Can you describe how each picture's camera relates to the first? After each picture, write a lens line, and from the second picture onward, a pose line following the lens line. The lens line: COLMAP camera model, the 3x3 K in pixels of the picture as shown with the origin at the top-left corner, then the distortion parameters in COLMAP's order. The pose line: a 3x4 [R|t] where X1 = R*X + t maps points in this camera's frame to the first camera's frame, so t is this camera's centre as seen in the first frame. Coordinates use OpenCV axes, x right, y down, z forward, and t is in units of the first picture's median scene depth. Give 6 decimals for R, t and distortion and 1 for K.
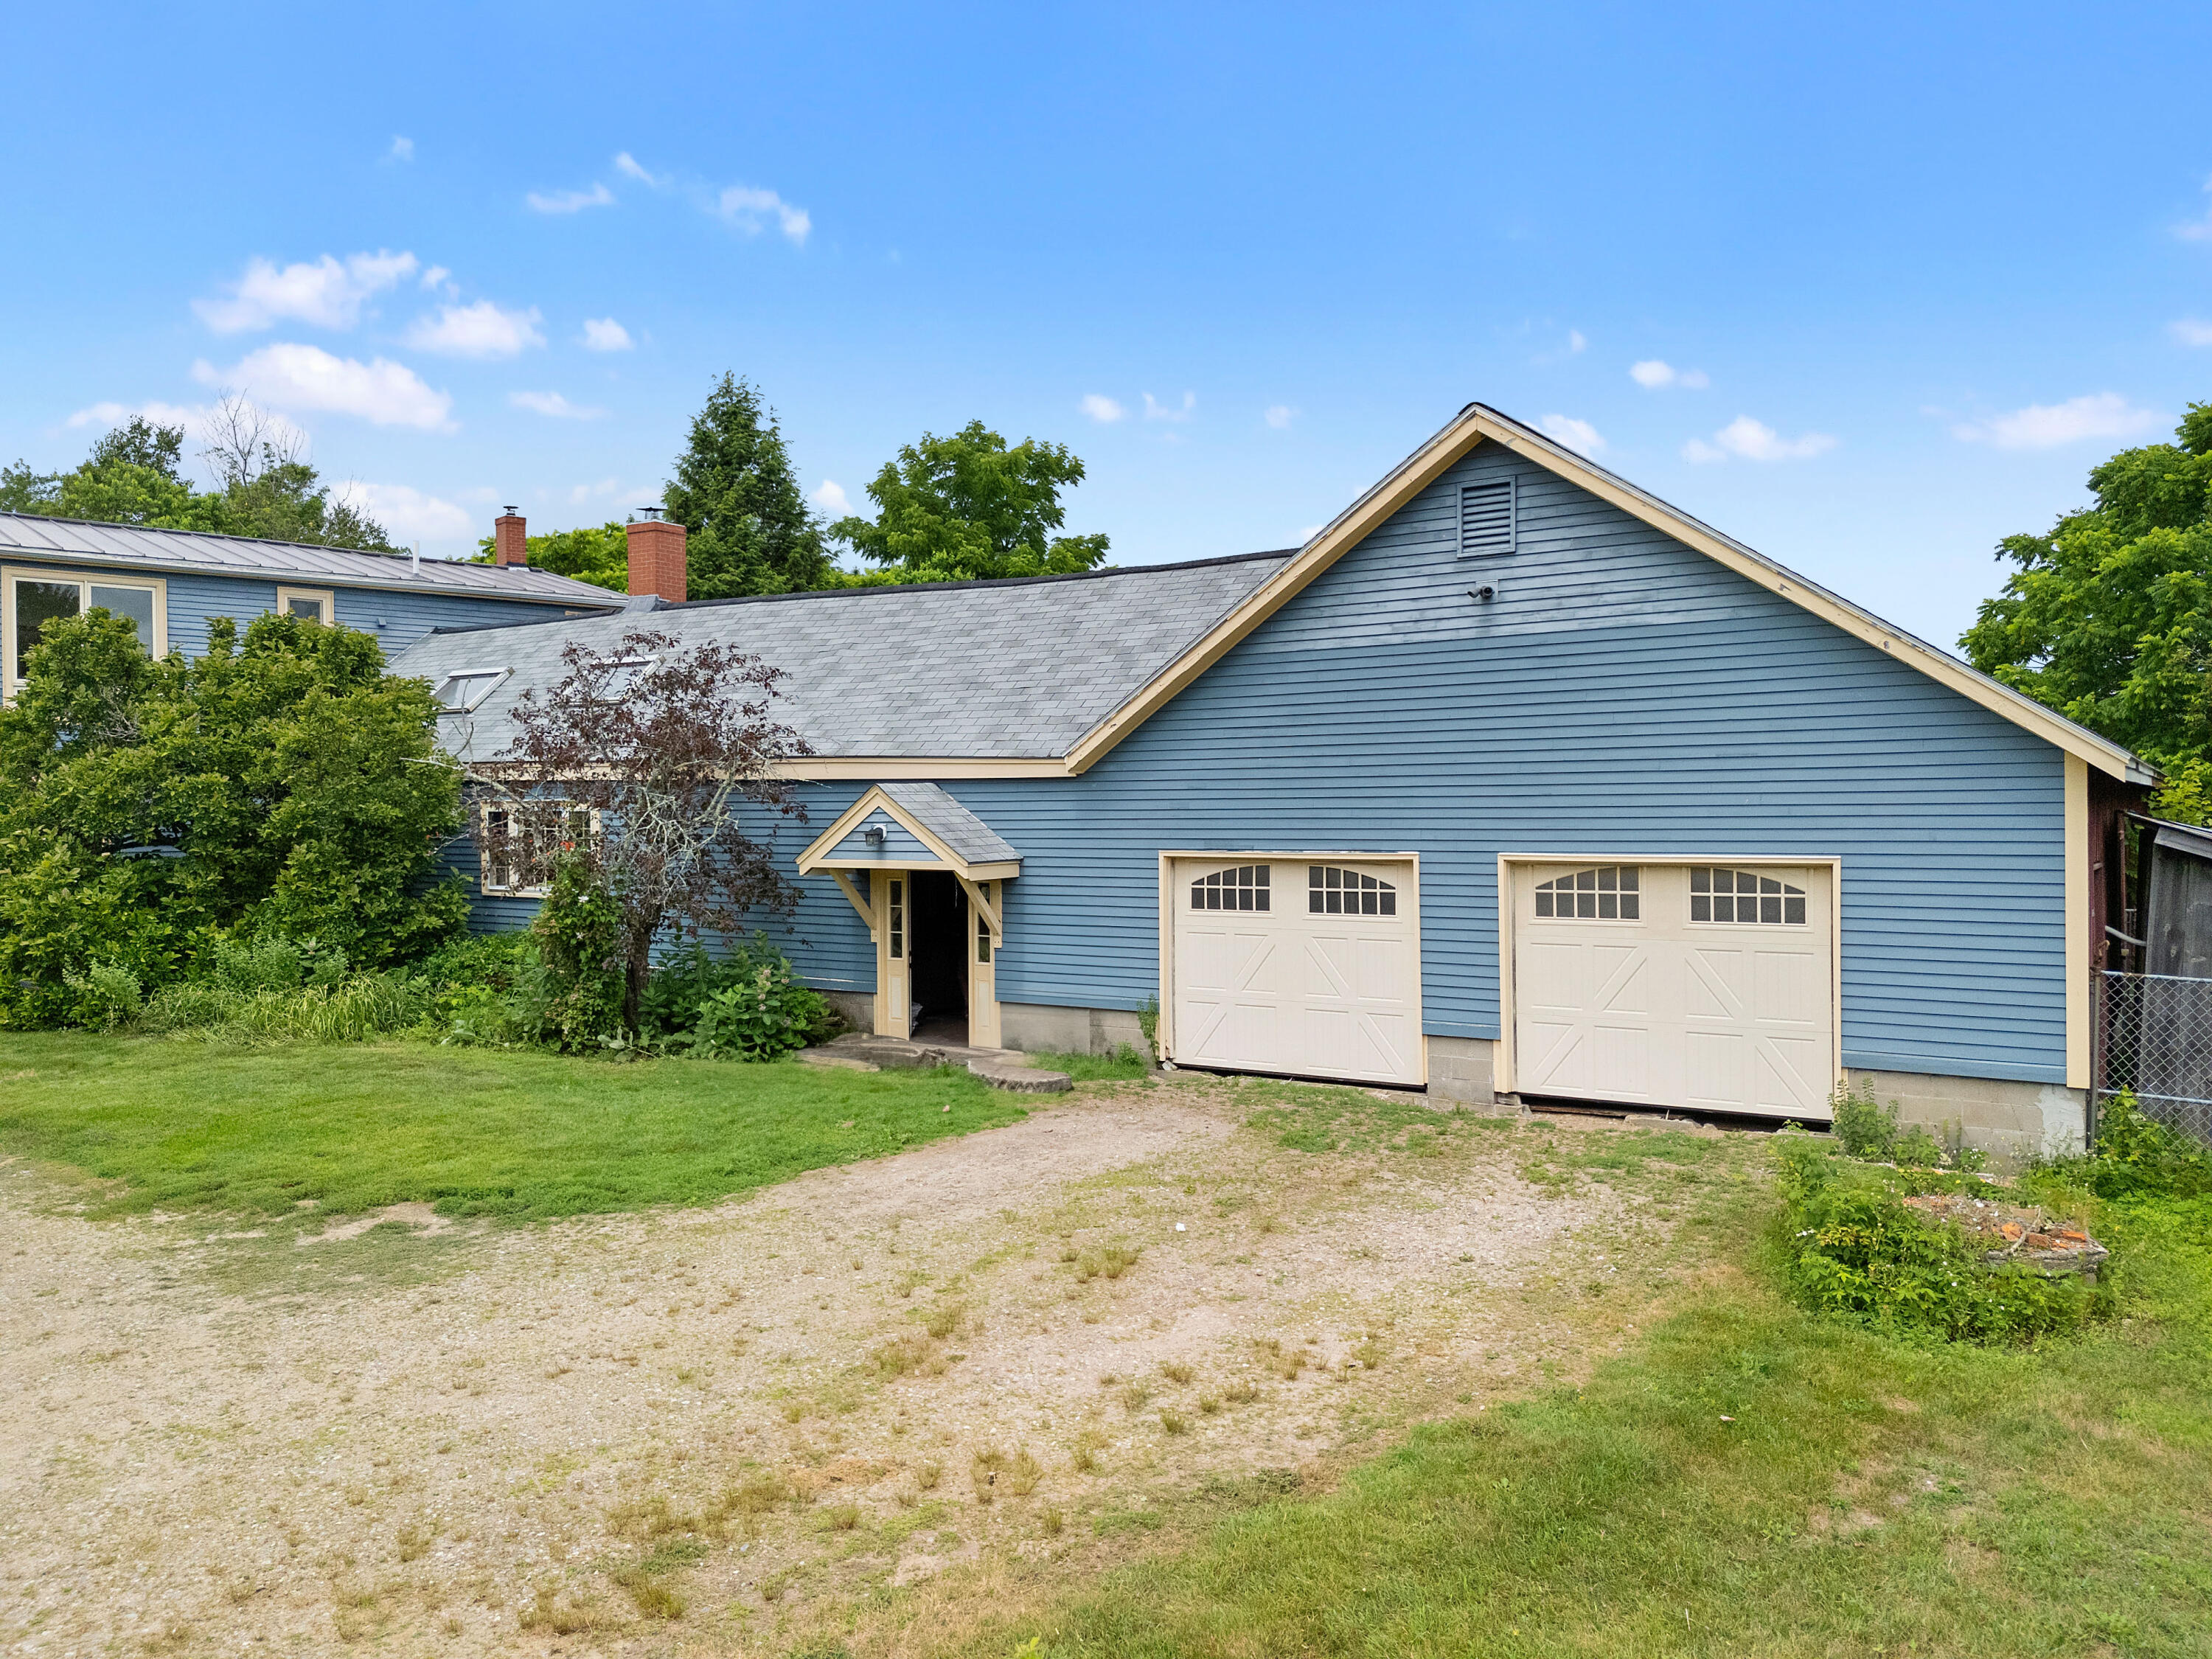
lens RADIAL K [[1608.1, 0, 1106.0], [0, 1608.1, 829.5], [0, 0, 1]] dist [0.079848, -0.078856]
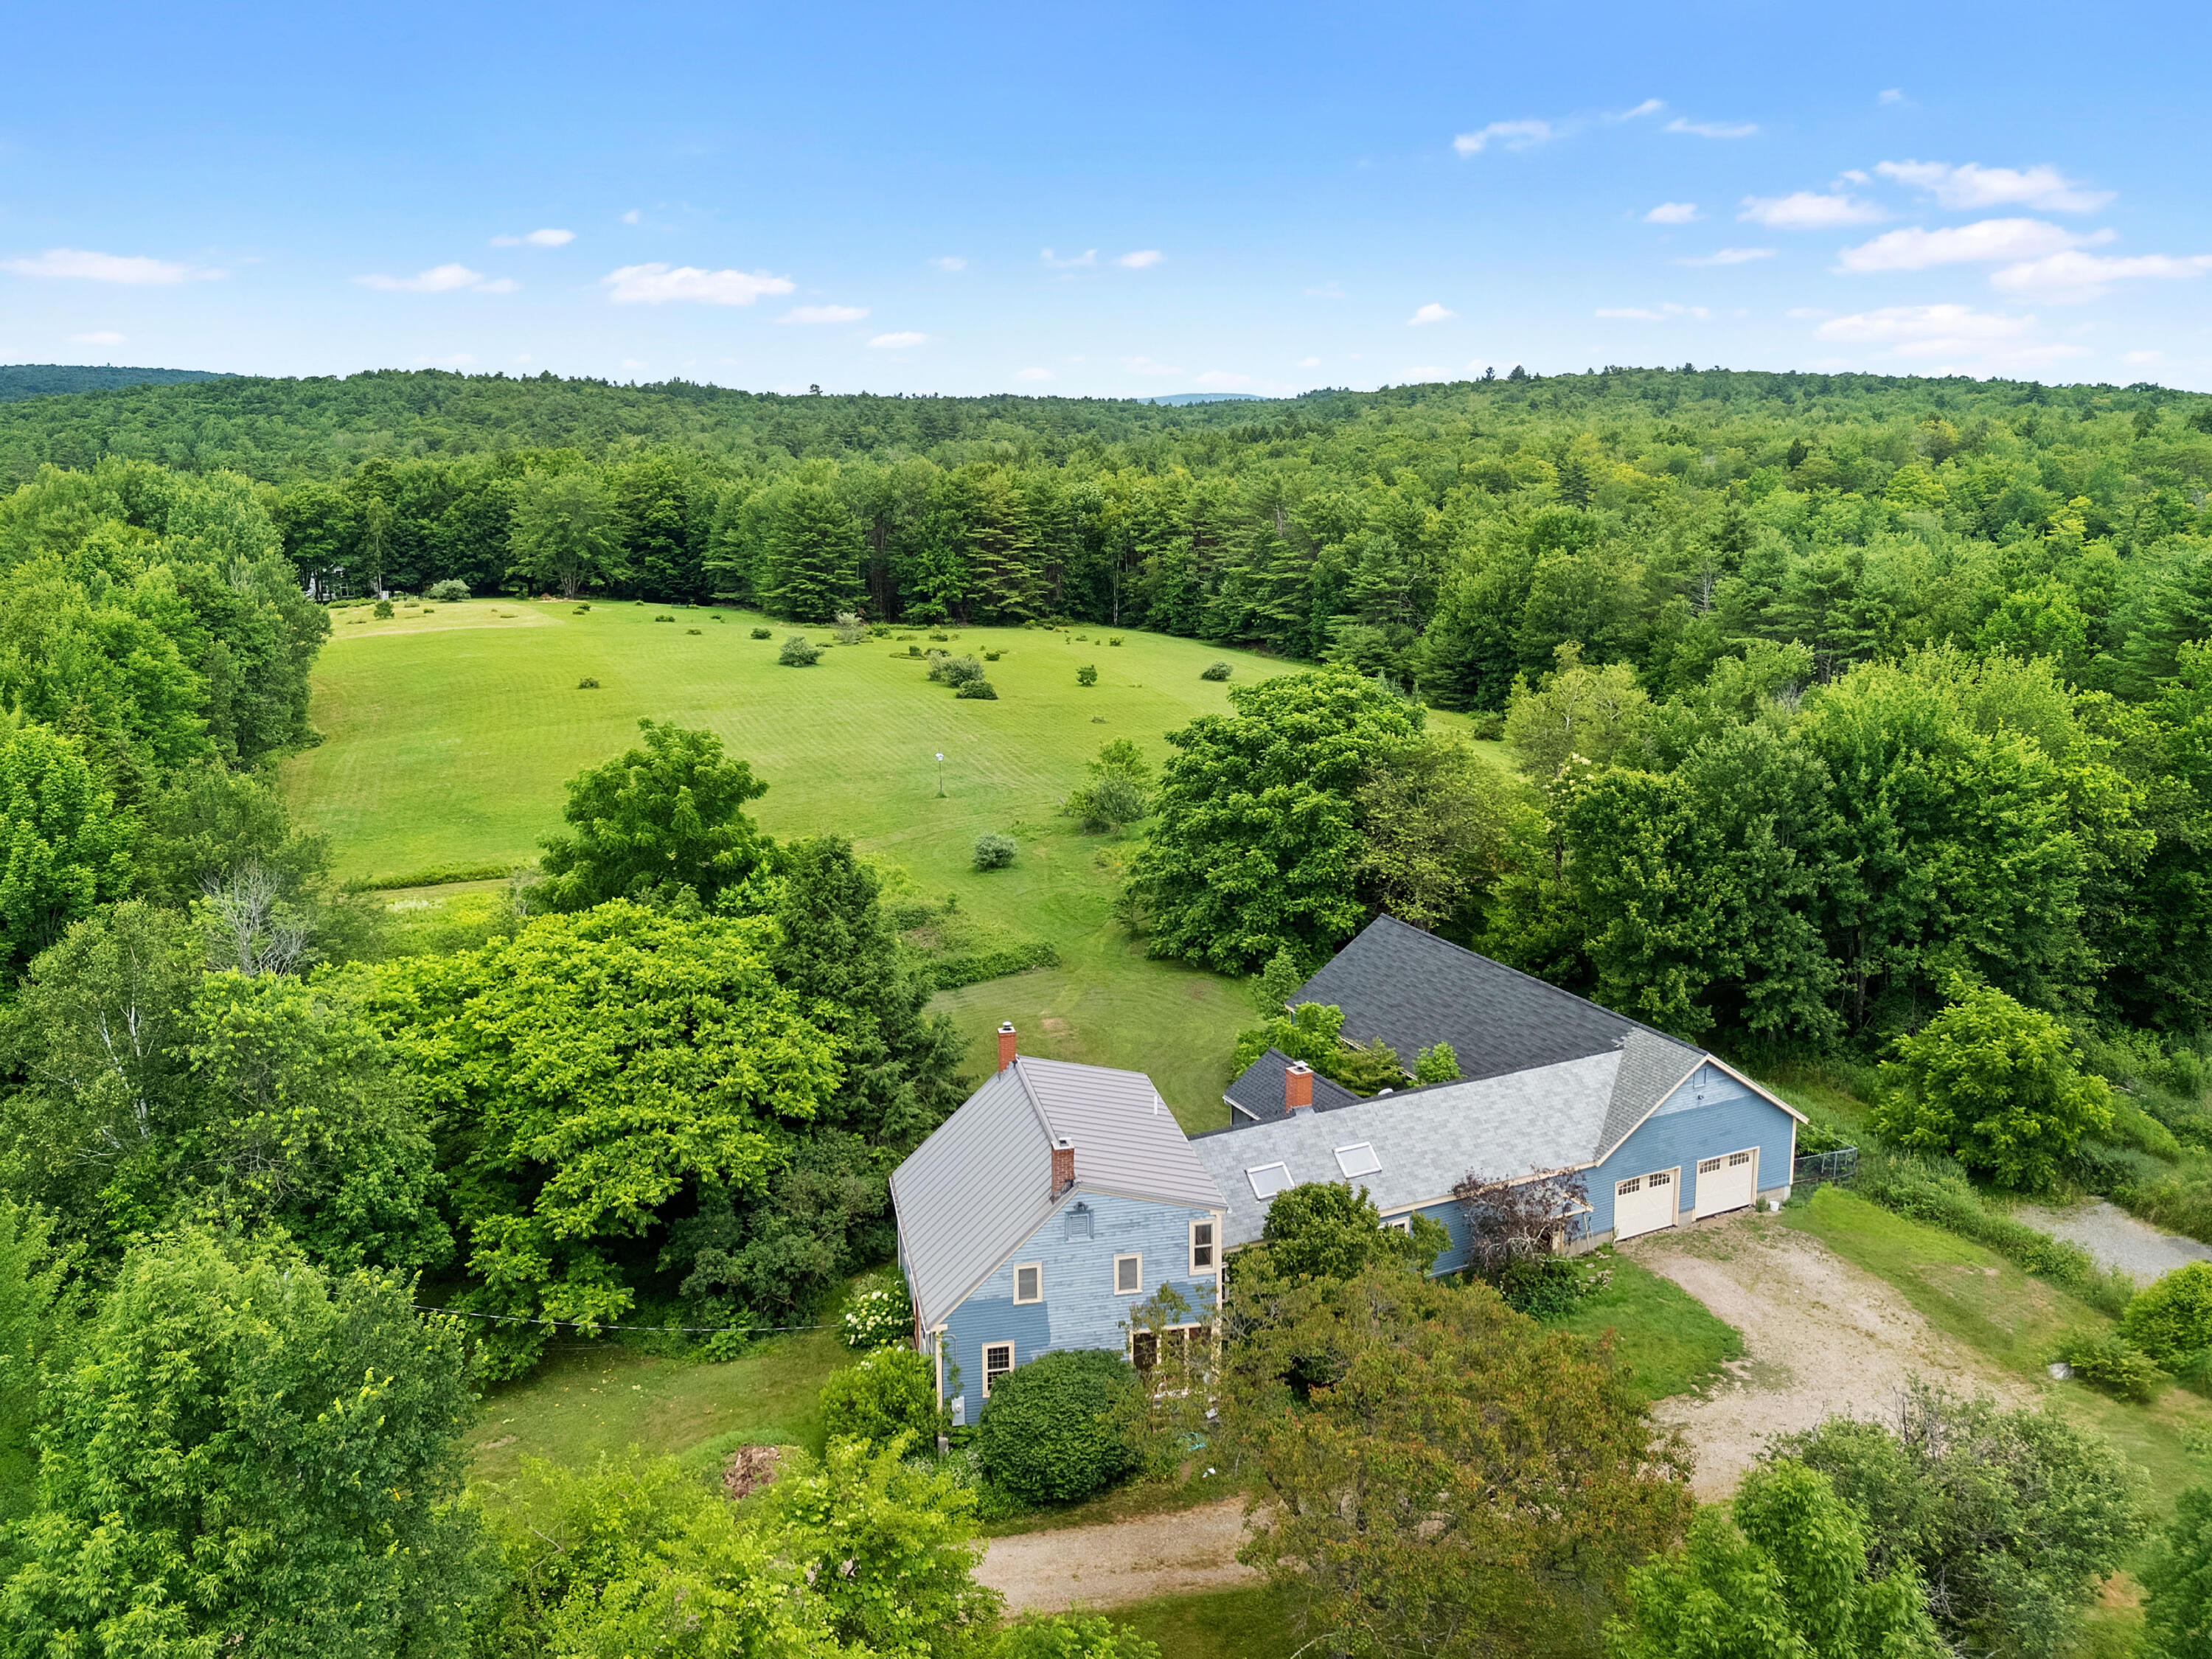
lens RADIAL K [[1736.9, 0, 1117.3], [0, 1736.9, 828.3], [0, 0, 1]] dist [0.093891, -0.136394]
pose [[0.504083, -0.194498, 0.841470, -3.693168], [0.015856, 0.976232, 0.216148, -1.631694], [-0.863510, -0.095614, 0.495186, 0.208914]]
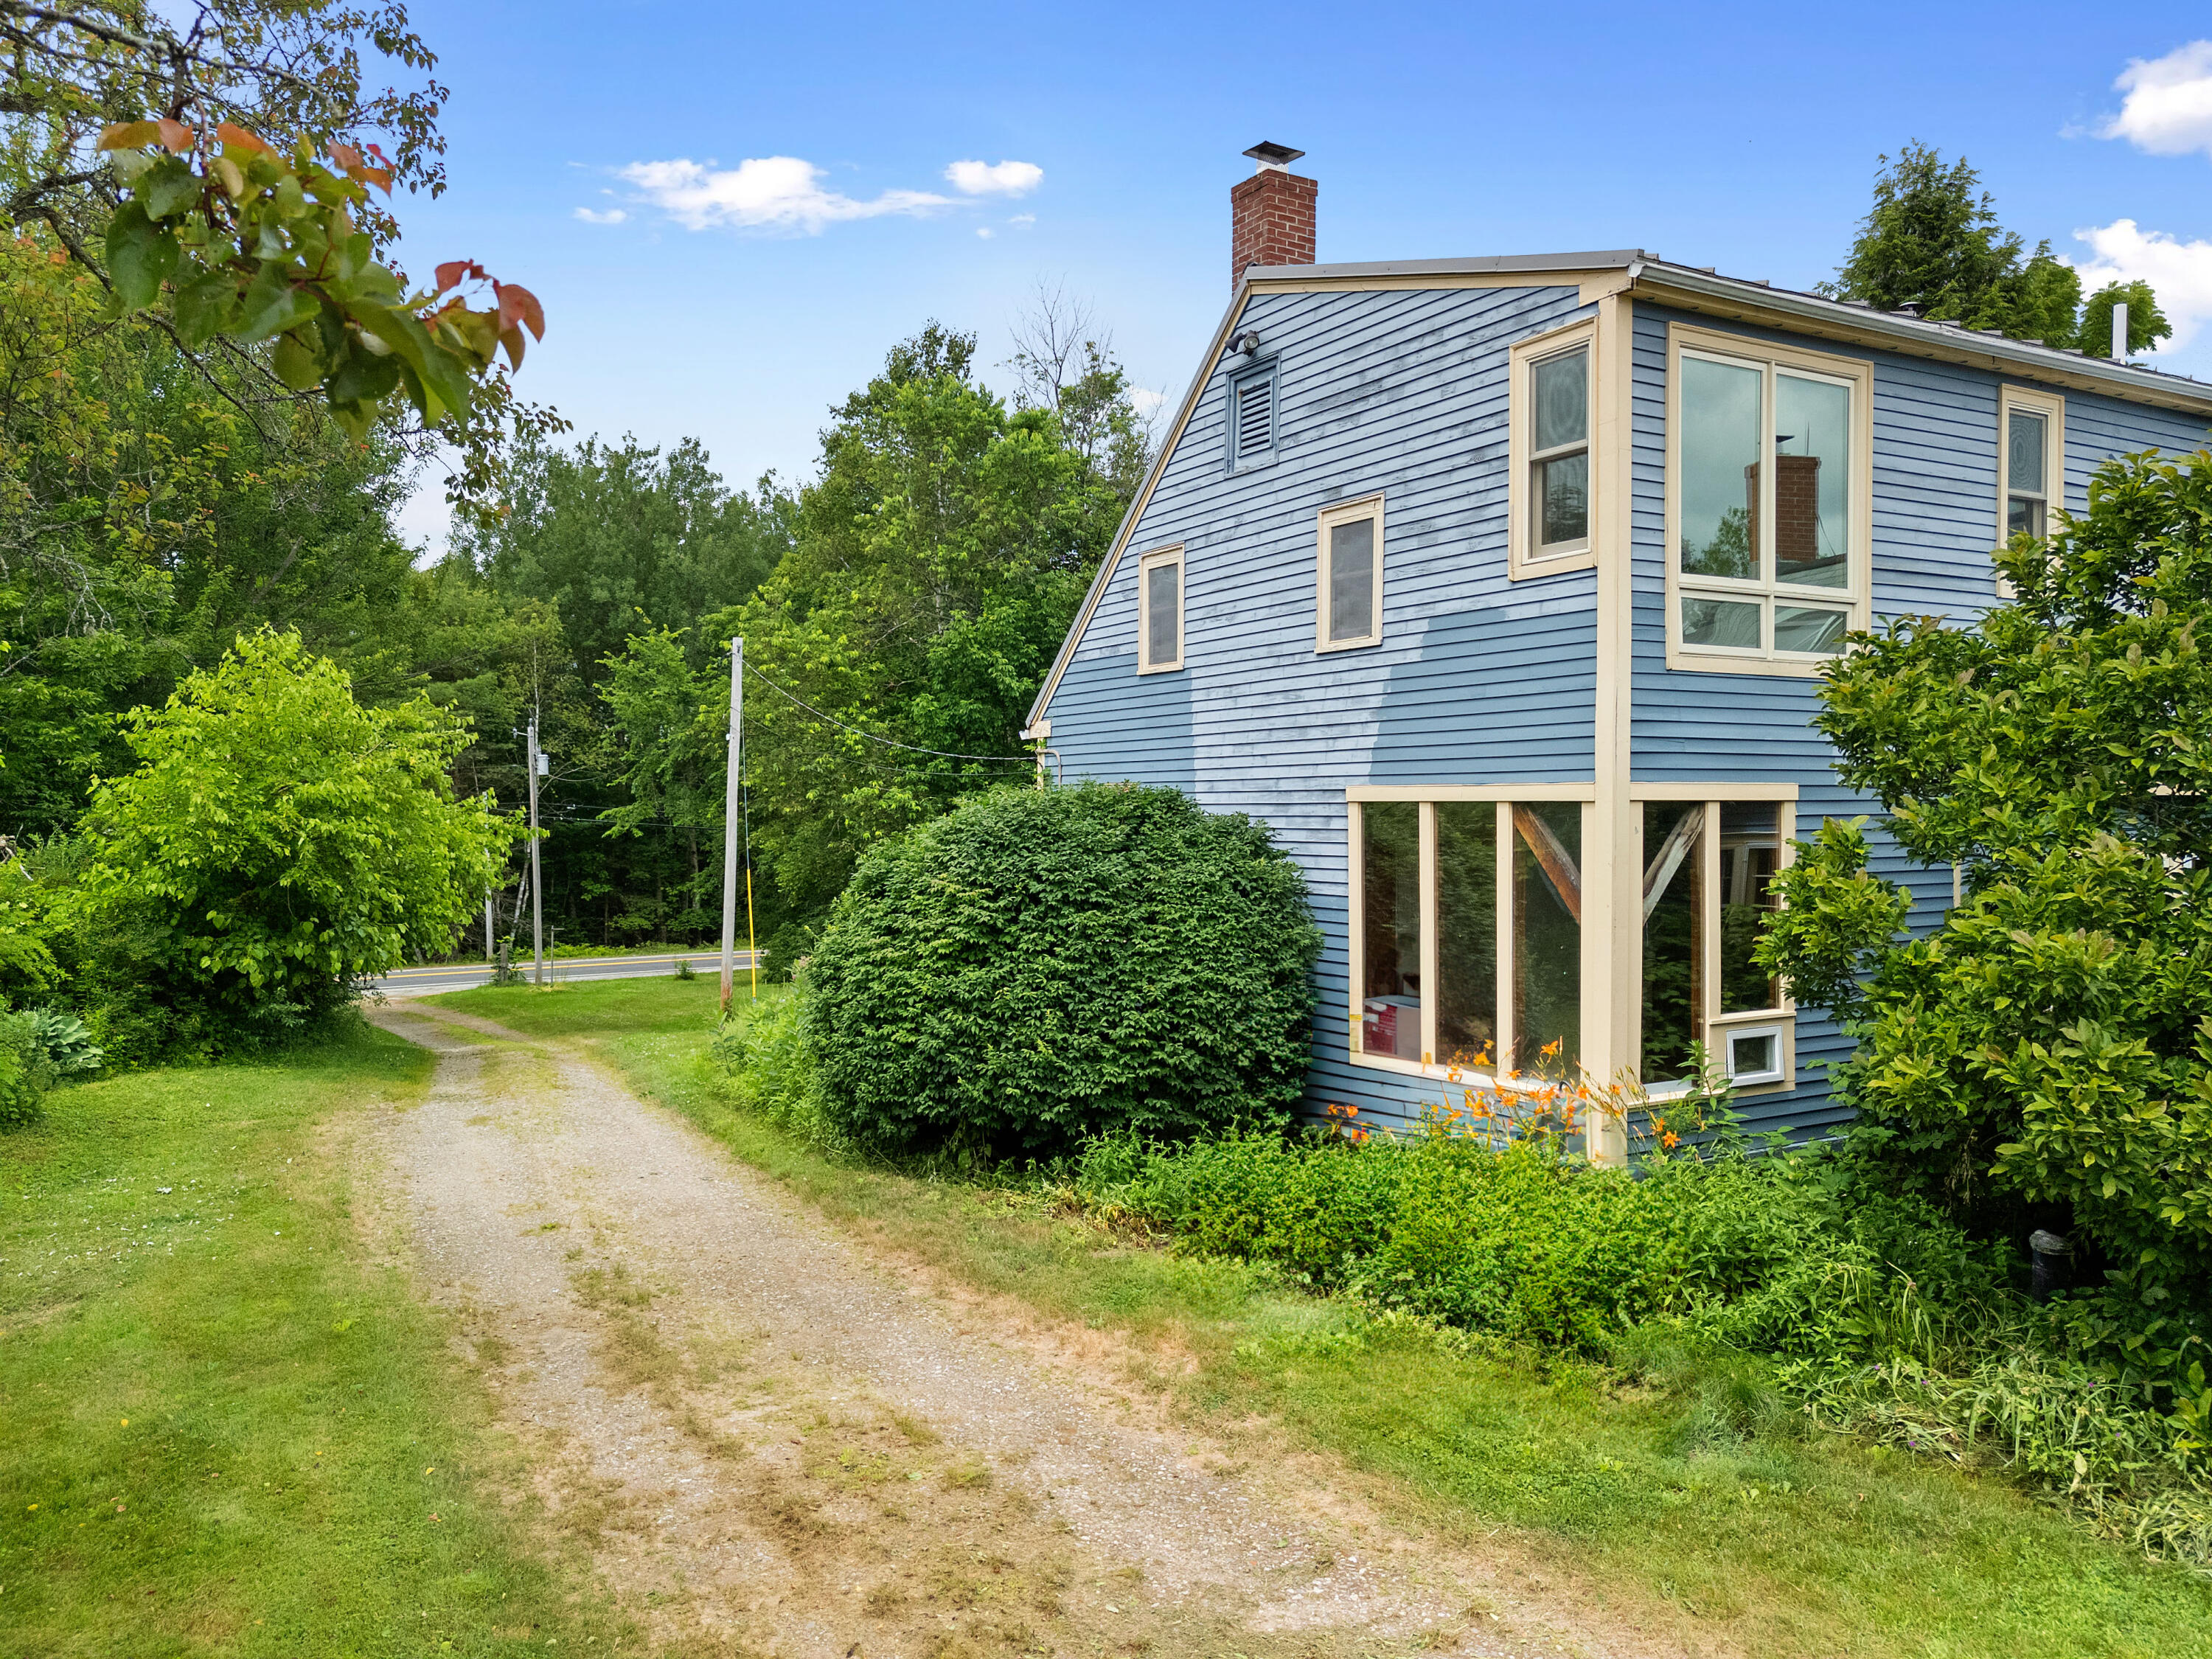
lens RADIAL K [[1608.1, 0, 1106.0], [0, 1608.1, 829.5], [0, 0, 1]] dist [0.079848, -0.078856]
pose [[0.979754, 0.005437, -0.200130, -1.147061], [-0.004649, 0.999979, 0.004410, -0.034184], [0.200150, -0.003391, 0.979759, 0.830873]]
